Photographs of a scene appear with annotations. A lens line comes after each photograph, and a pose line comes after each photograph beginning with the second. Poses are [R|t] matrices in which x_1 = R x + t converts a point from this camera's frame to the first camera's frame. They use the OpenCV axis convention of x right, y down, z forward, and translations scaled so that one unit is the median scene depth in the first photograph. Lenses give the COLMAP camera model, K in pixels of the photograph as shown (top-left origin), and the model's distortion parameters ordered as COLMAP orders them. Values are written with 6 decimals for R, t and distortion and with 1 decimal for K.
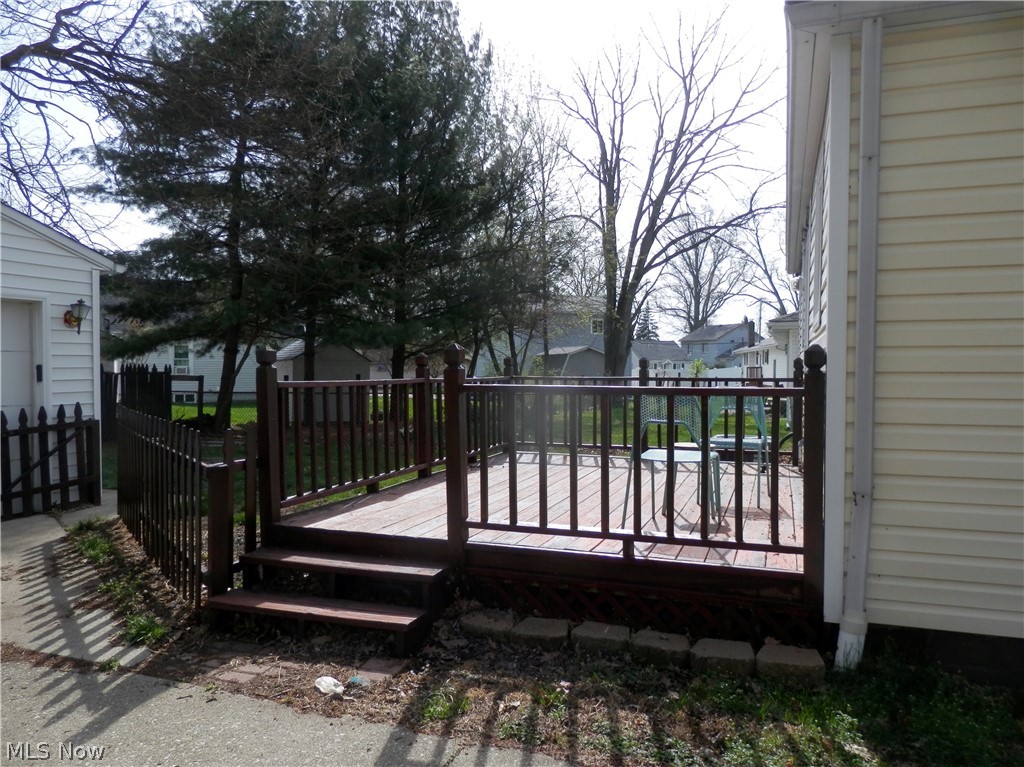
lens RADIAL K [[755.2, 0, 515.5], [0, 755.2, 393.3], [0, 0, 1]] dist [-0.002720, 0.006903]
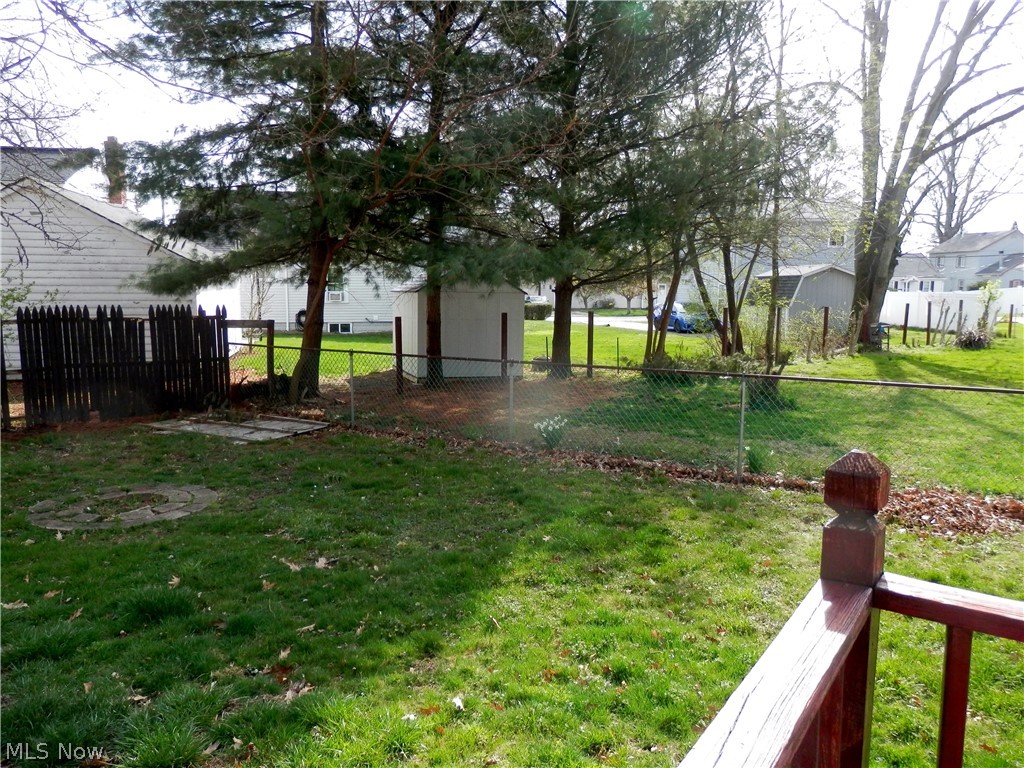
lens RADIAL K [[755.2, 0, 551.8], [0, 755.2, 411.7], [0, 0, 1]] dist [-0.002720, 0.006903]
pose [[0.975900, 0.034360, -0.215498, -0.017943], [-0.004661, 0.990583, 0.136836, -0.048418], [0.218171, -0.132534, 0.966869, 0.502252]]
